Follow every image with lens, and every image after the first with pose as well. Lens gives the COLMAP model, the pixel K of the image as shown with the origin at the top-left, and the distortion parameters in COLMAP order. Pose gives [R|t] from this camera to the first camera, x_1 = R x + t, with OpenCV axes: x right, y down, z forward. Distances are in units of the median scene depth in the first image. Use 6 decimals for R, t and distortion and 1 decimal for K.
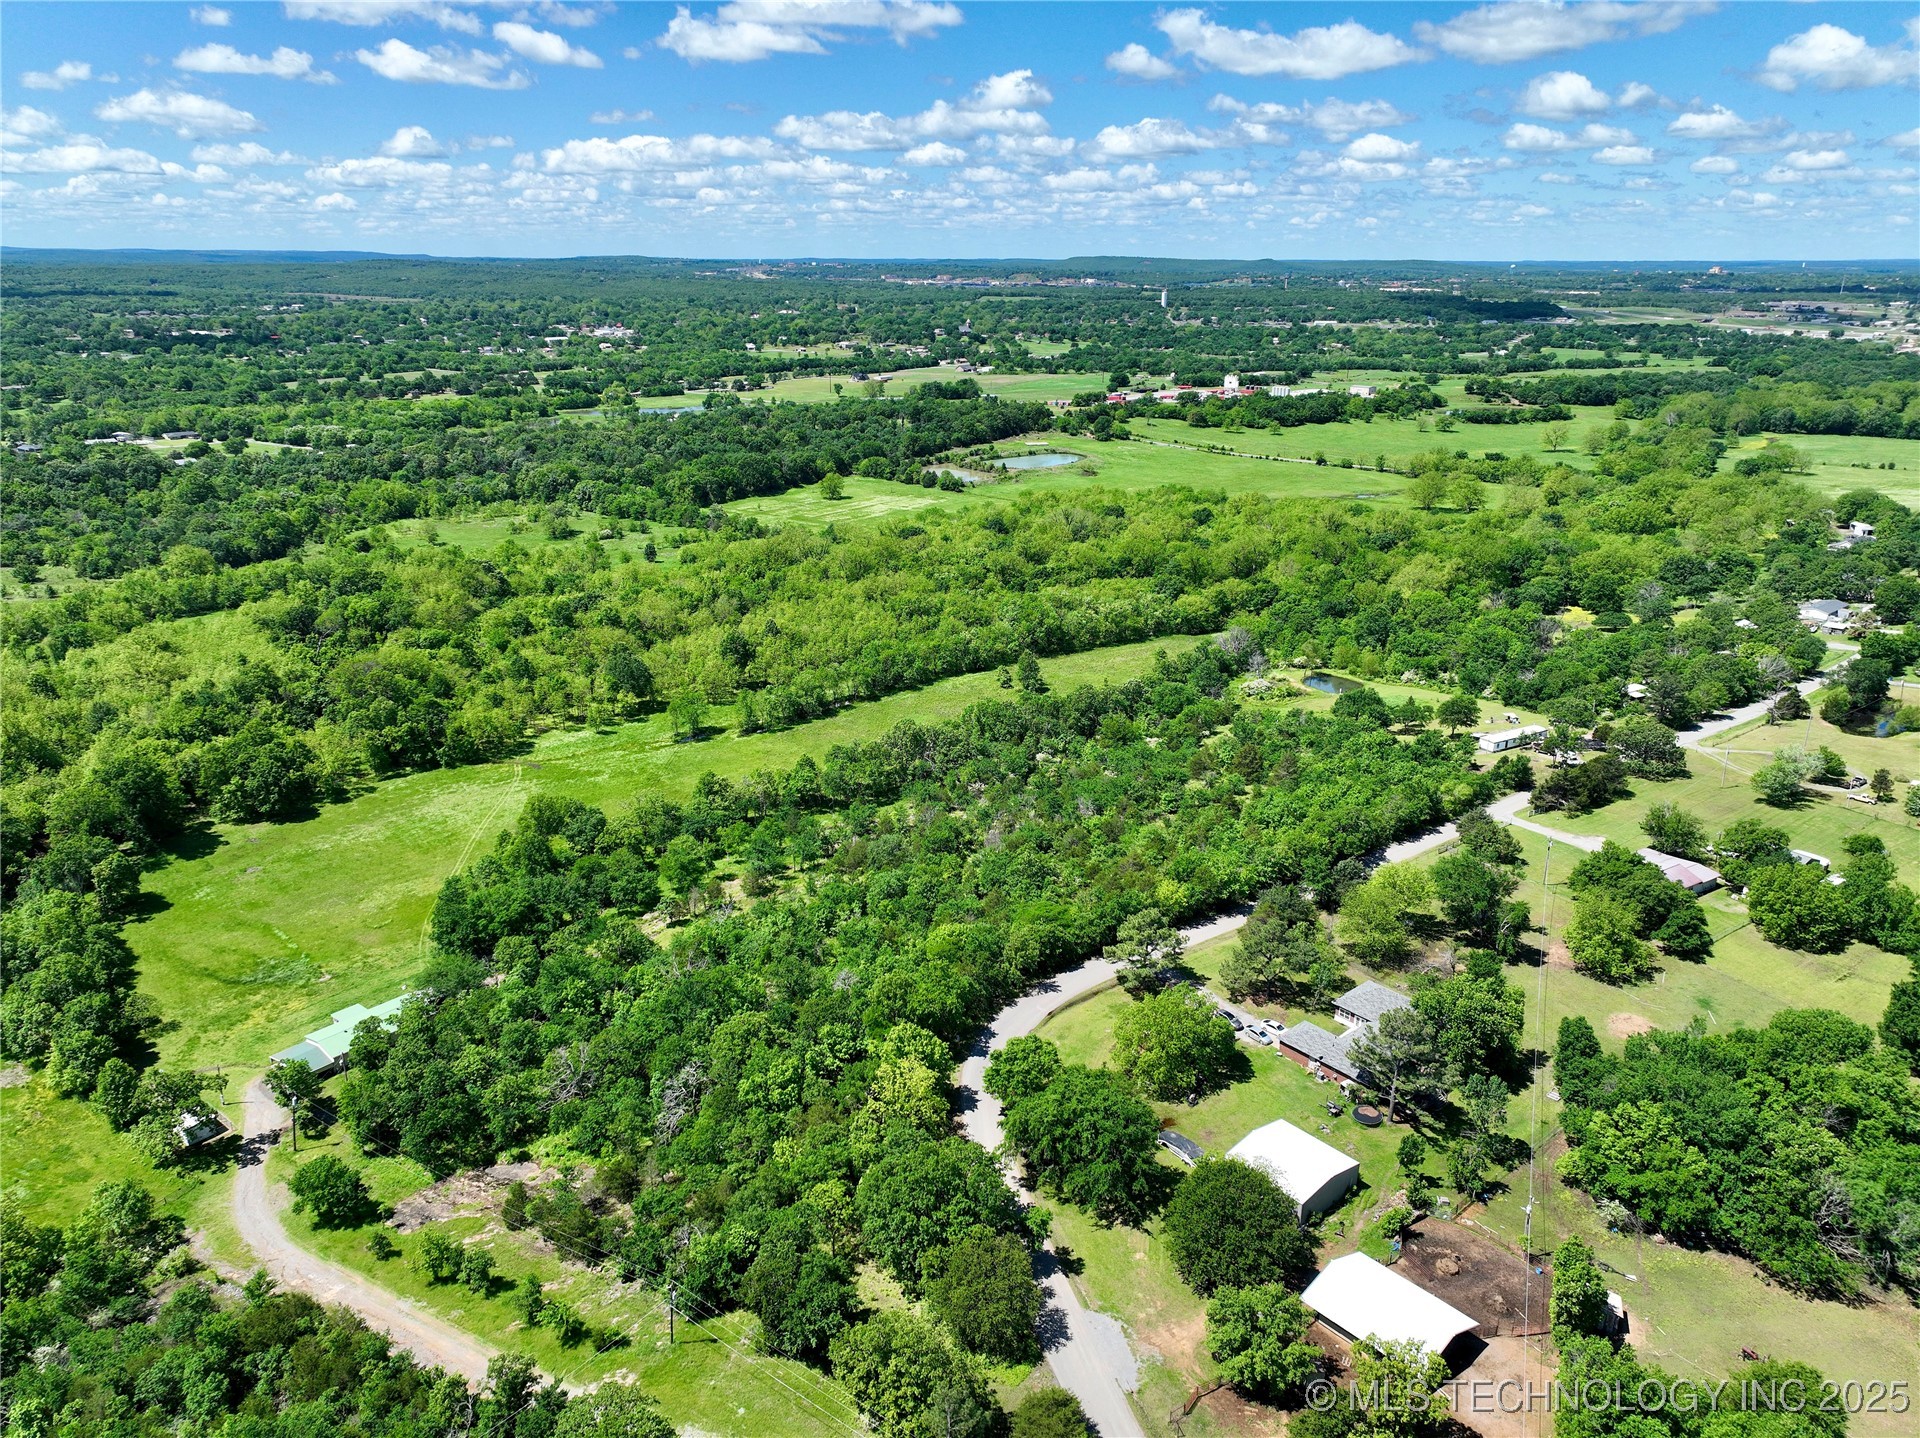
lens RADIAL K [[1366.9, 0, 956.7], [0, 1366.9, 715.3], [0, 0, 1]] dist [-0.004872, 0.024810]
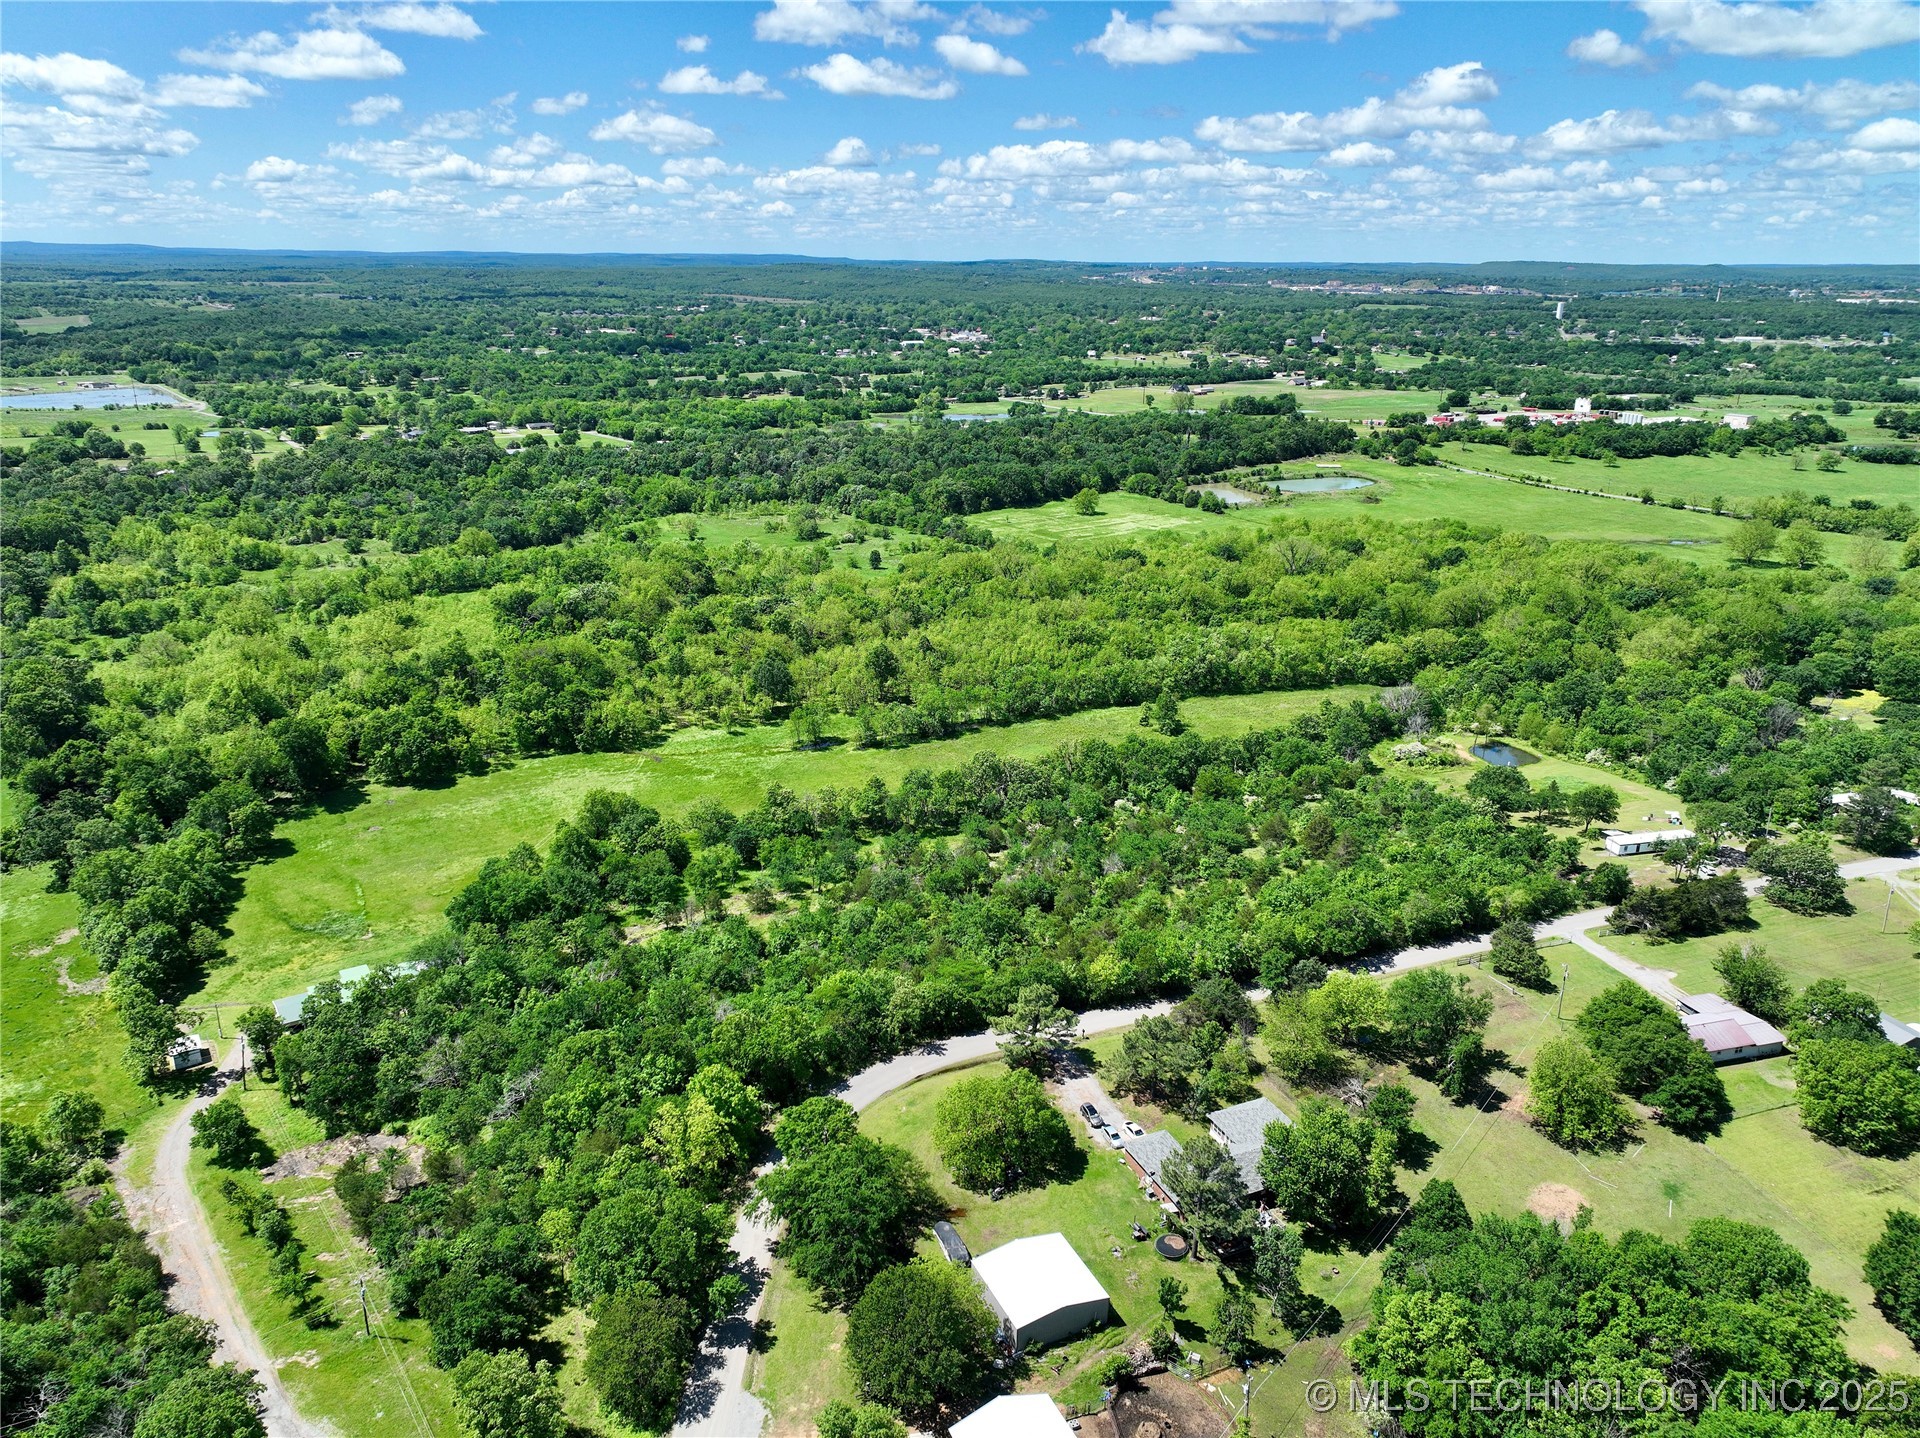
lens RADIAL K [[1366.9, 0, 961.6], [0, 1366.9, 718.3], [0, 0, 1]] dist [-0.004872, 0.024810]
pose [[0.959293, 0.092608, -0.266798, 0.162864], [-0.092478, 0.995629, 0.013080, -0.024872], [0.266843, 0.012125, 0.963664, 0.033396]]
